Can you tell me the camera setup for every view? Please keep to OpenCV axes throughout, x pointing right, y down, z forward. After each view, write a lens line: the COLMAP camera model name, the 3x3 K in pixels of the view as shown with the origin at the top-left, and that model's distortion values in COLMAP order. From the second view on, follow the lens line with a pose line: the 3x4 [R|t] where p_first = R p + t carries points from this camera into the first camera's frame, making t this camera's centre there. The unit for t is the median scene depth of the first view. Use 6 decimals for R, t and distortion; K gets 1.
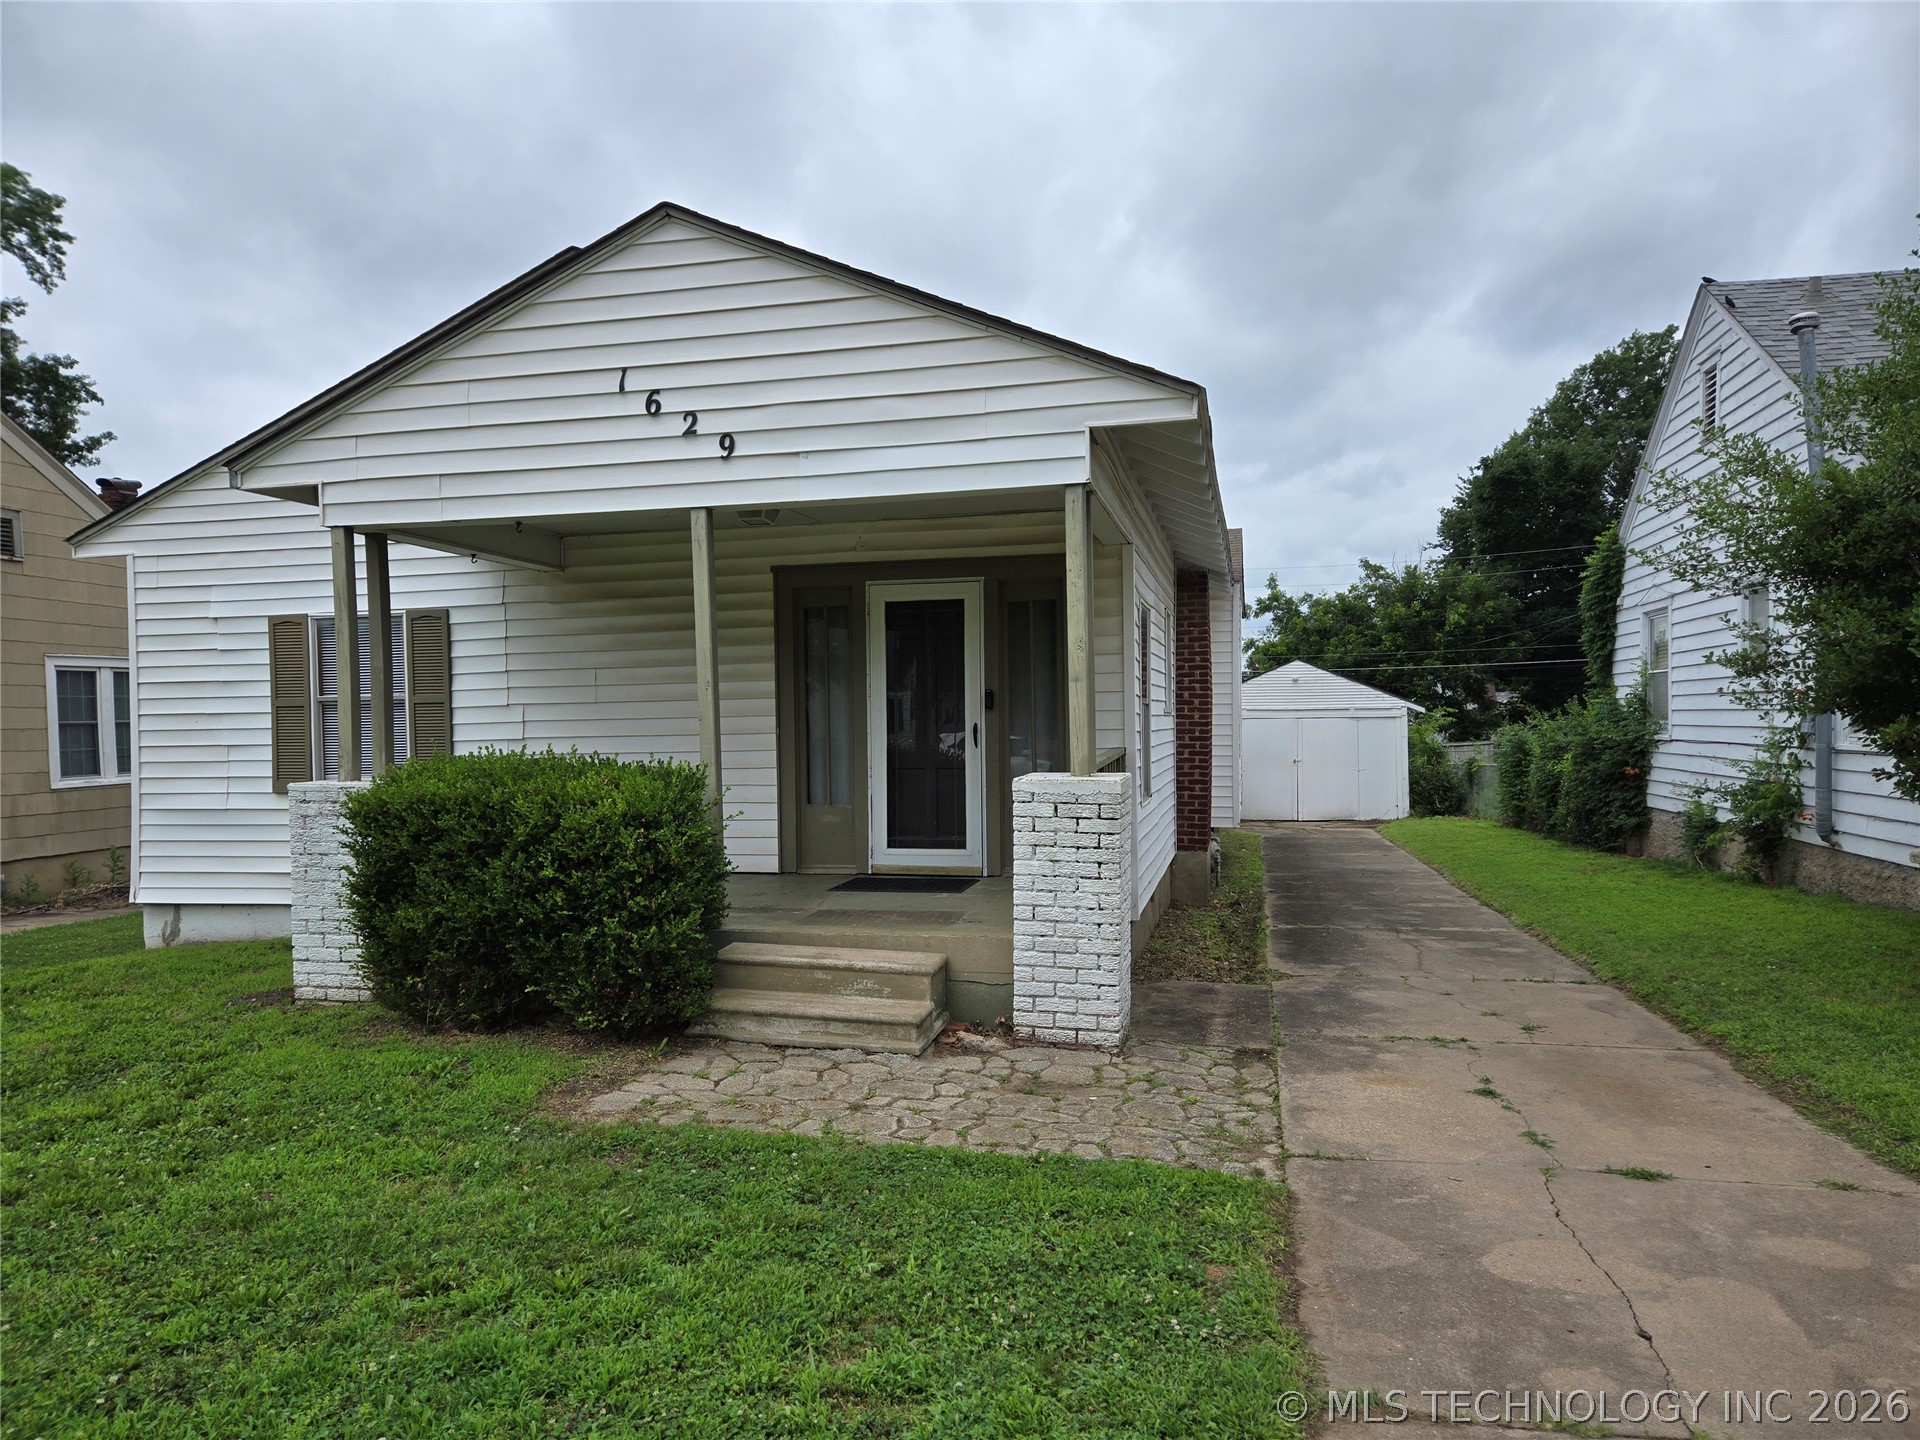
lens RADIAL K [[1283.0, 0, 952.9], [0, 1283.0, 728.2], [0, 0, 1]] dist [0.069299, -0.049007]
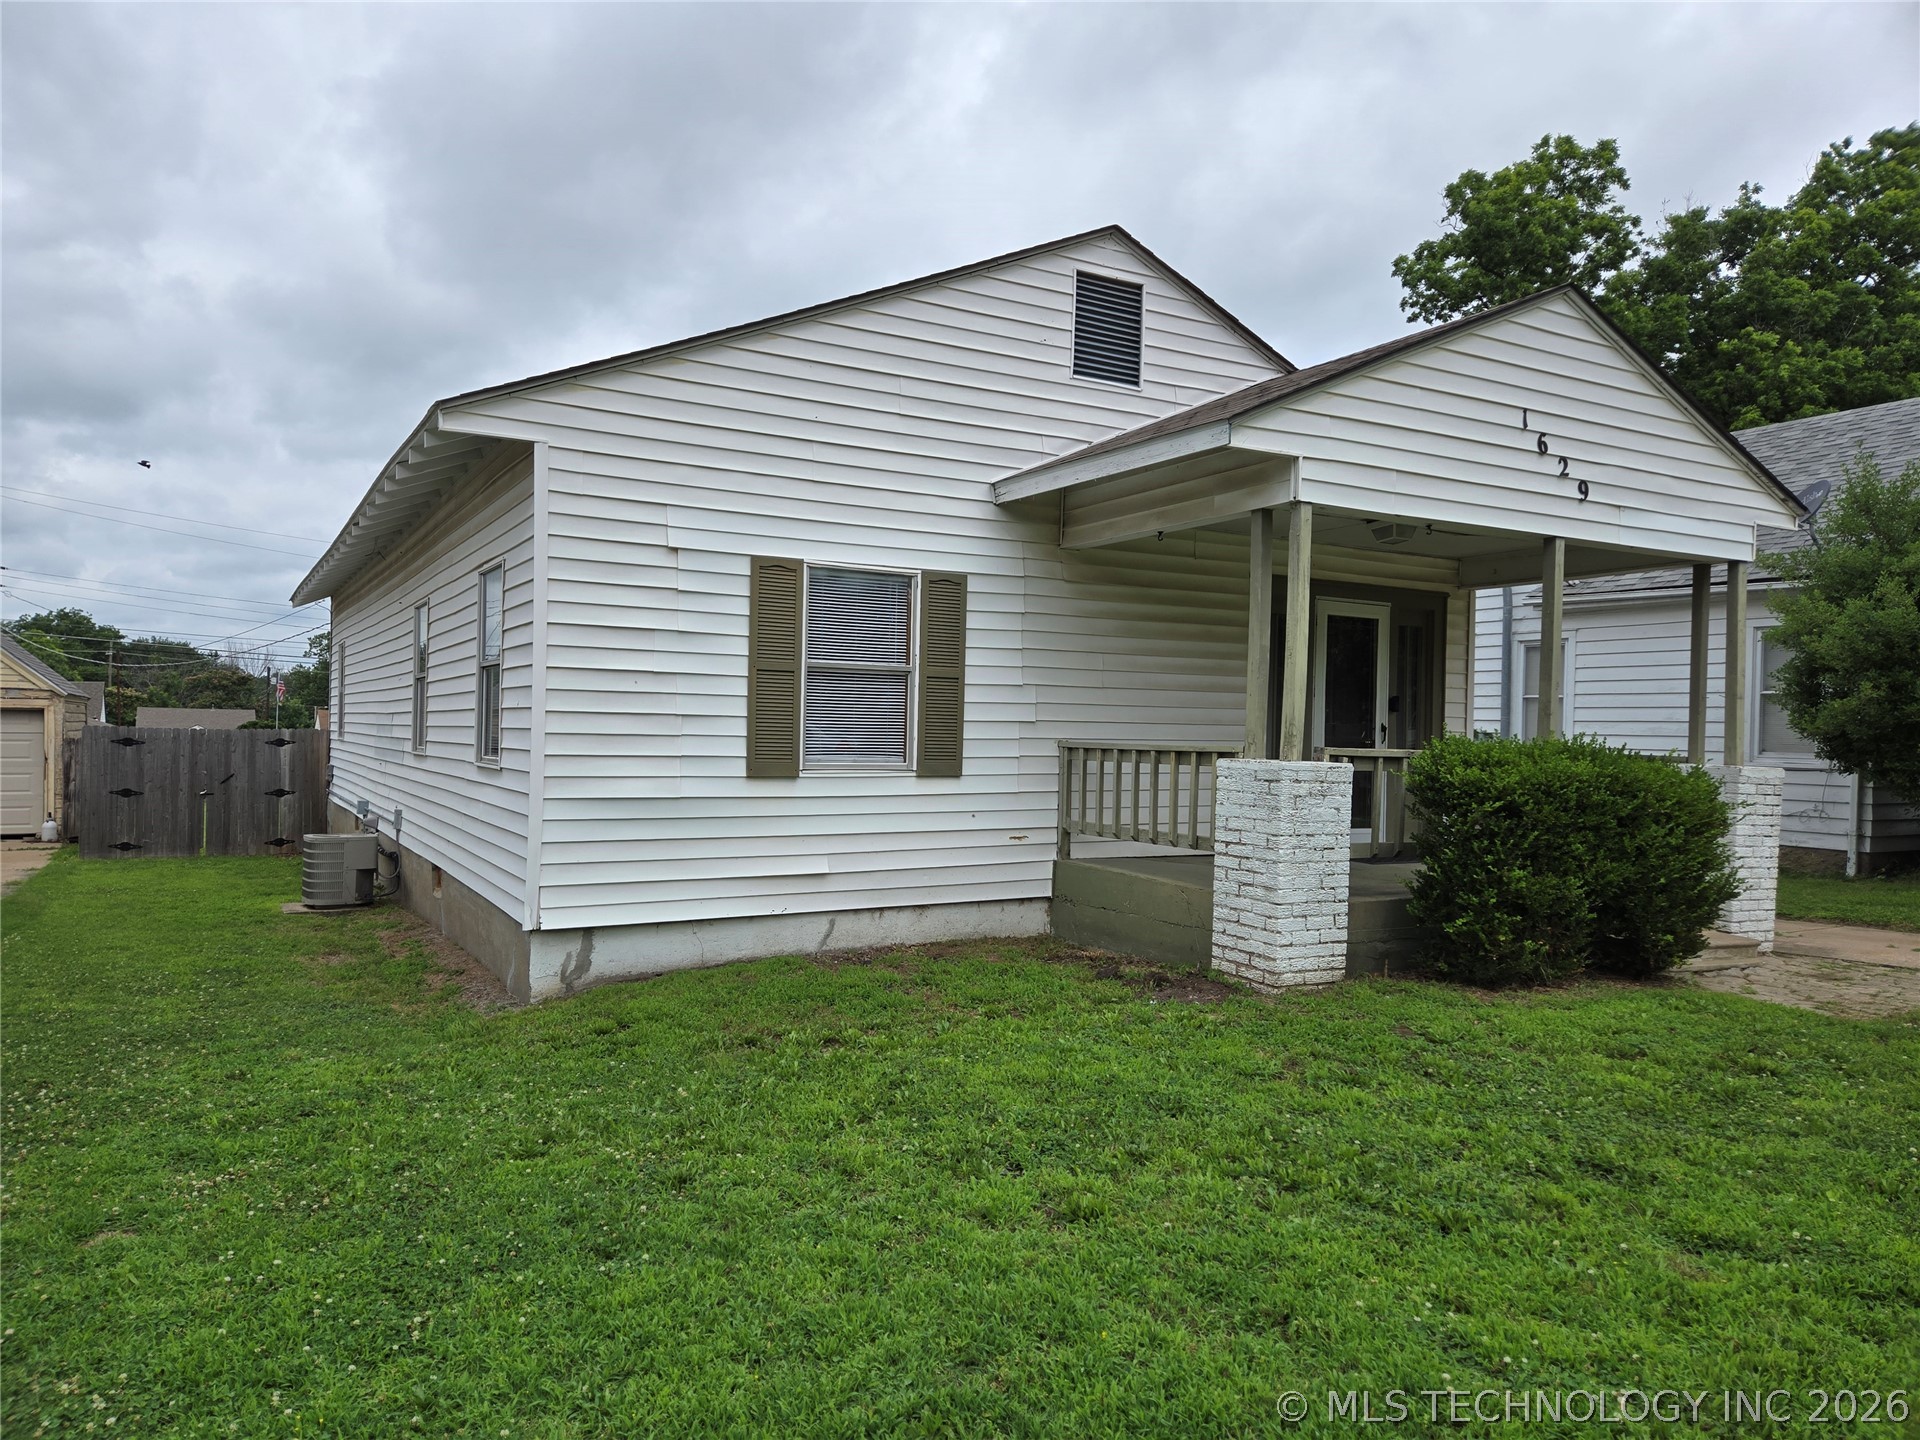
lens RADIAL K [[1283.0, 0, 954.7], [0, 1283.0, 721.6], [0, 0, 1]] dist [0.069299, -0.049007]
pose [[0.732480, 0.037156, 0.679773, -1.126445], [-0.030033, 0.999301, -0.022260, 0.034426], [-0.680125, -0.004111, 0.733084, 0.393201]]
